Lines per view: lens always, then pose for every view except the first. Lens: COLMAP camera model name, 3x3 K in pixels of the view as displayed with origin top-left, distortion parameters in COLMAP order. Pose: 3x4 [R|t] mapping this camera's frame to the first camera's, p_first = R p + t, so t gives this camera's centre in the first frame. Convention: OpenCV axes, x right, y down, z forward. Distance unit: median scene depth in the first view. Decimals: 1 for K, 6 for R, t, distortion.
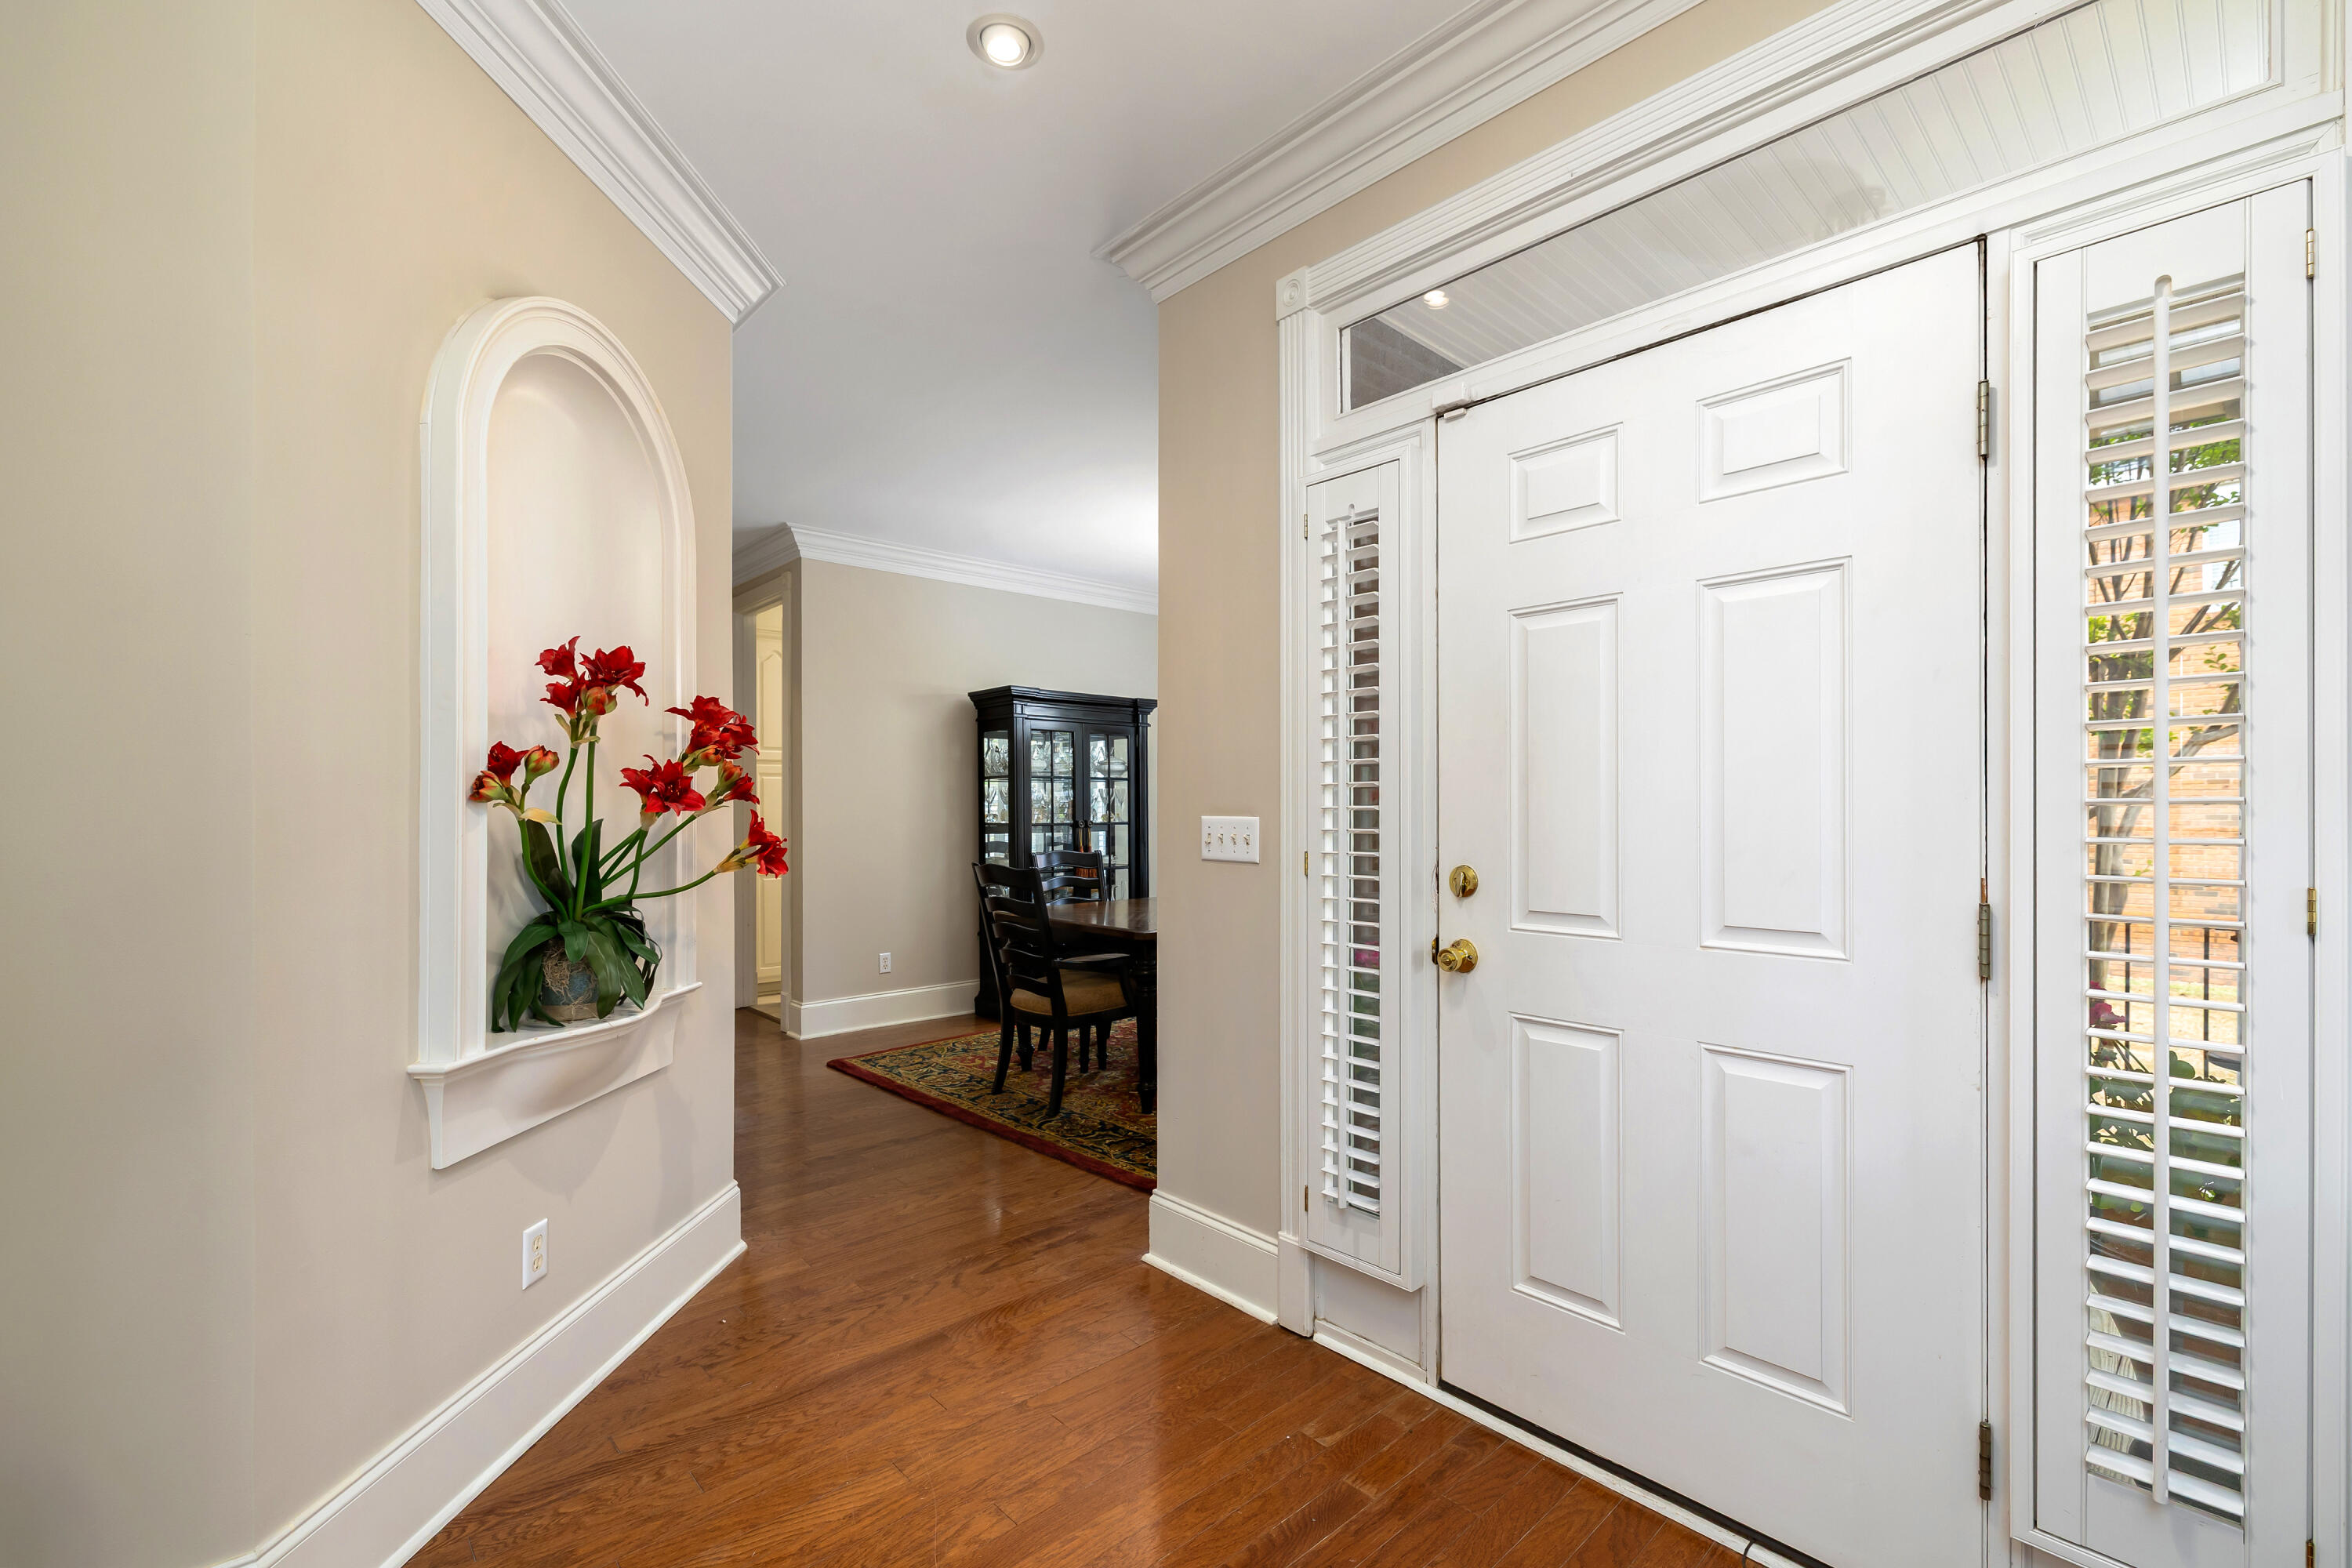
lens RADIAL K [[983.6, 0, 1179.4], [0, 983.6, 796.0], [0, 0, 1]] dist [0.000211, 0.000023]
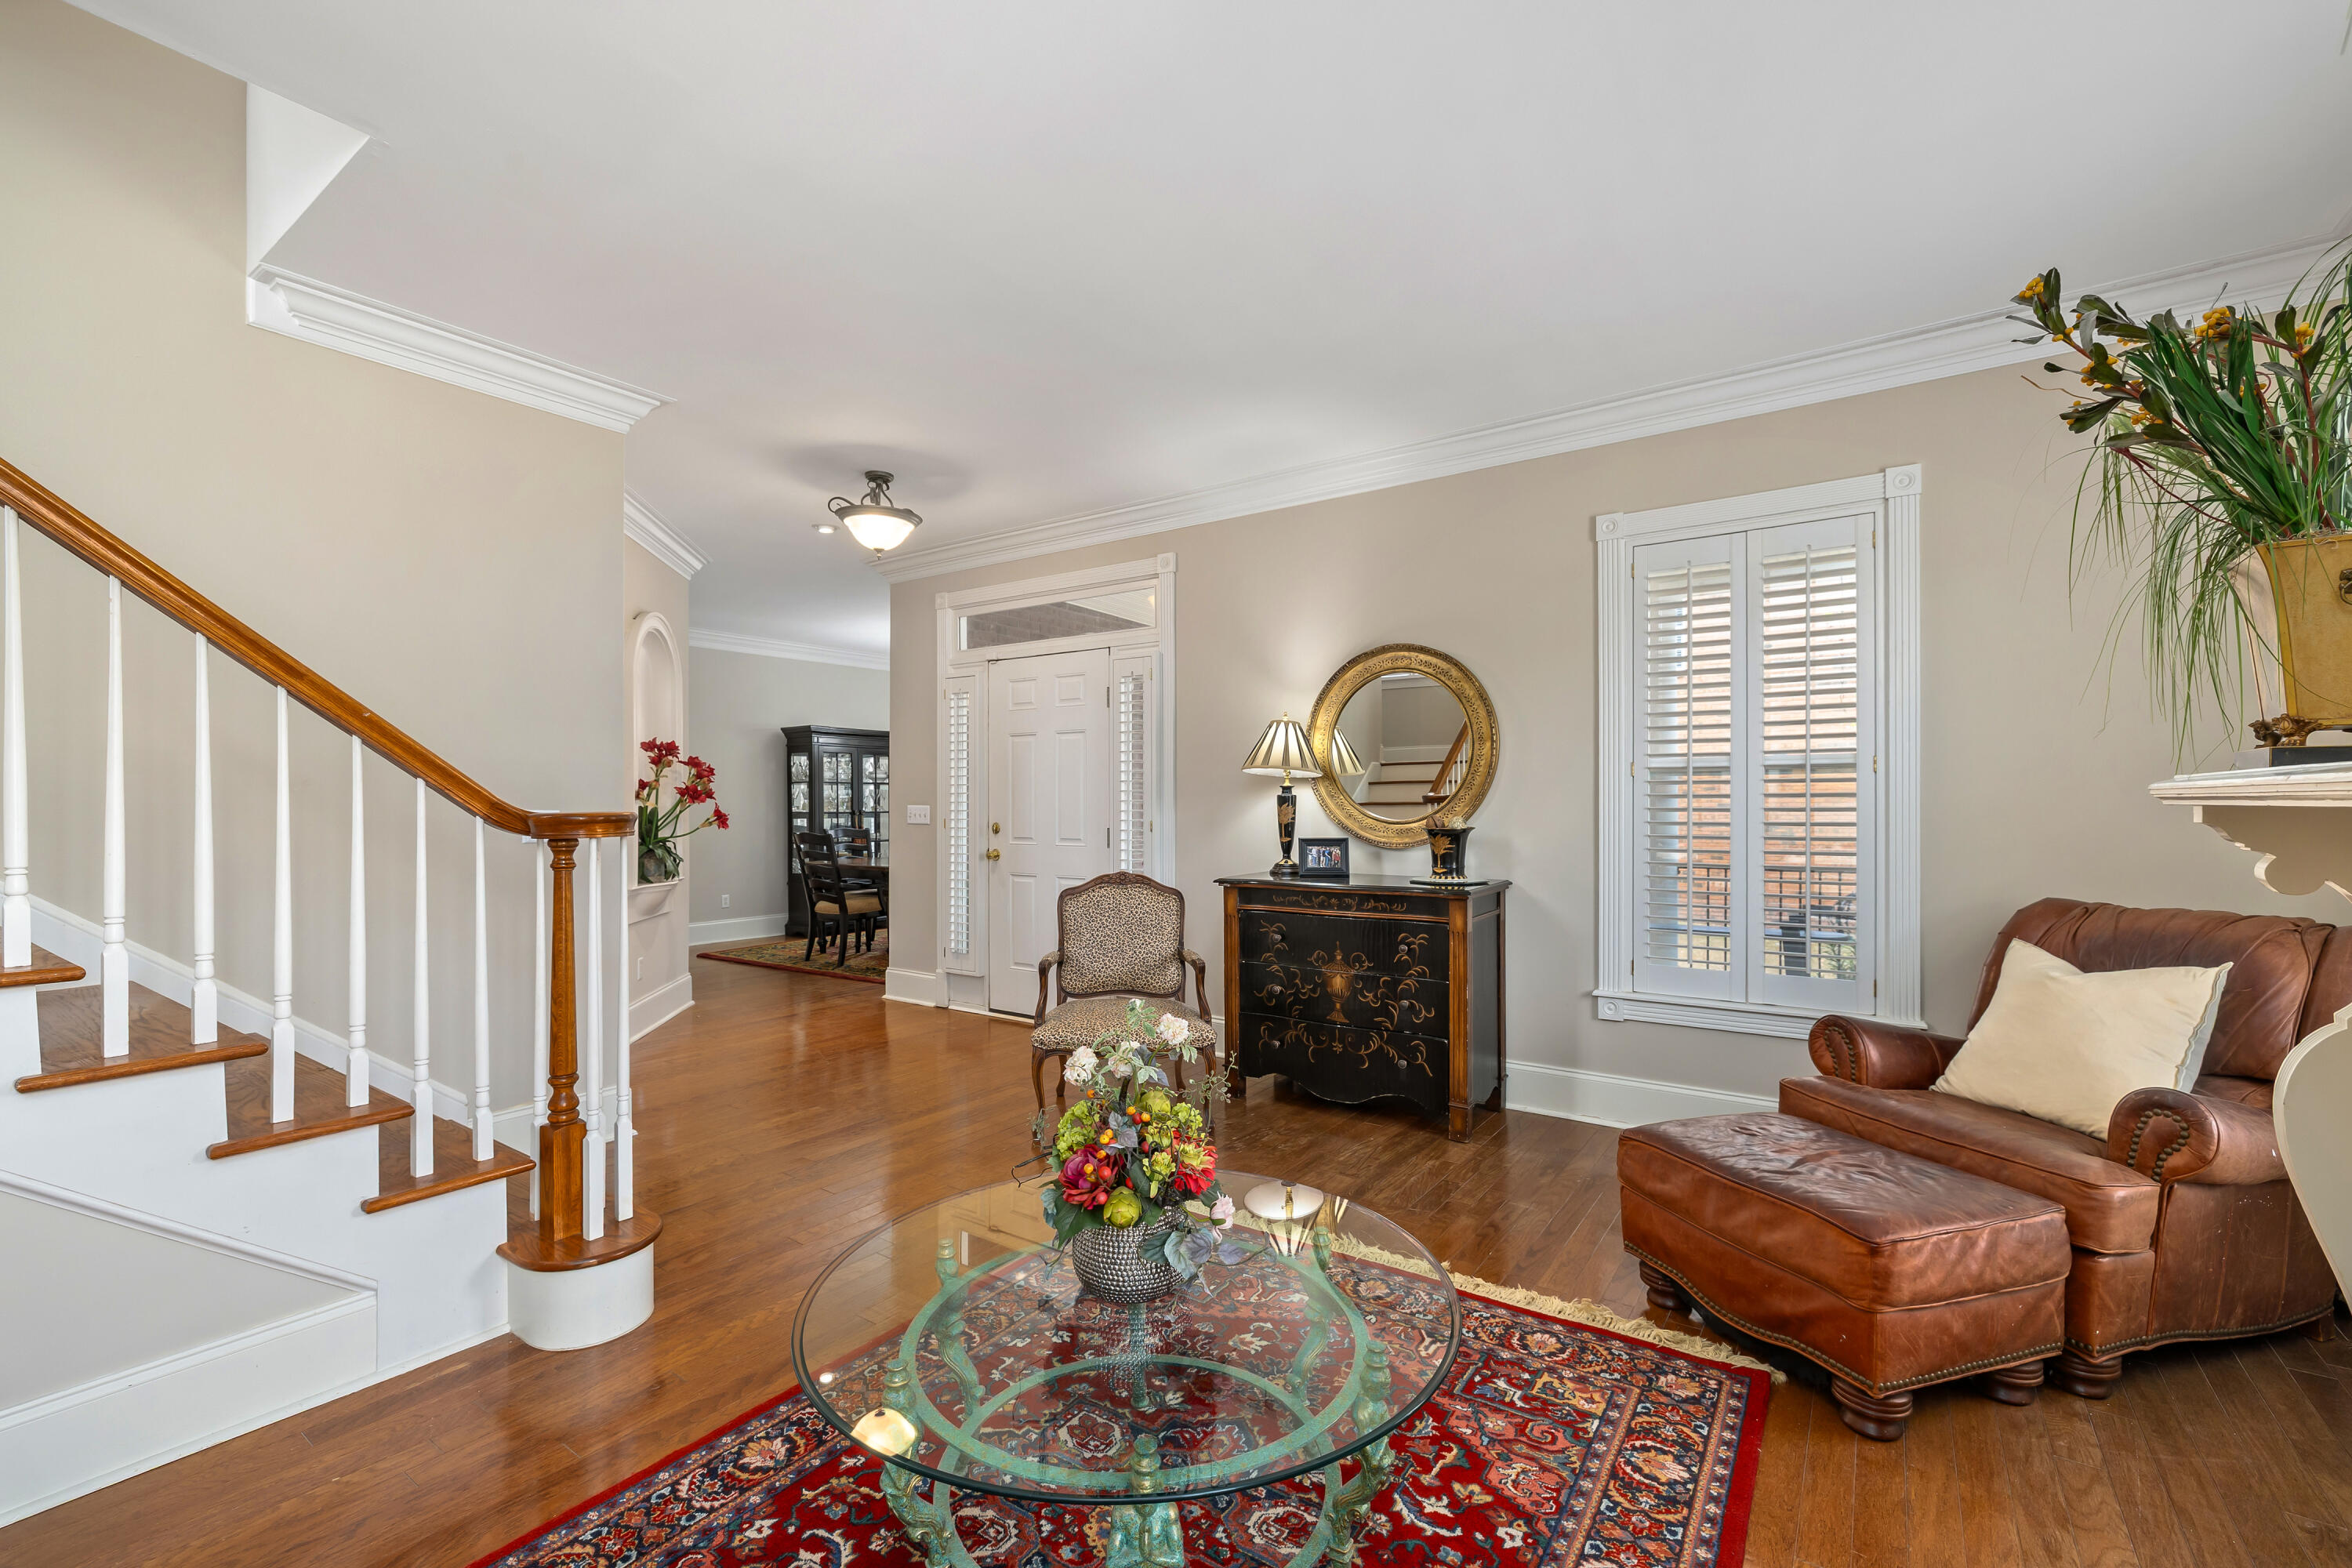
lens RADIAL K [[983.6, 0, 1174.8], [0, 983.6, 799.0], [0, 0, 1]] dist [0.000211, 0.000023]
pose [[0.978164, 0.001990, 0.207826, 0.079270], [-0.003634, 0.999965, 0.007530, -0.007654], [-0.207804, -0.008121, 0.978137, -0.725154]]
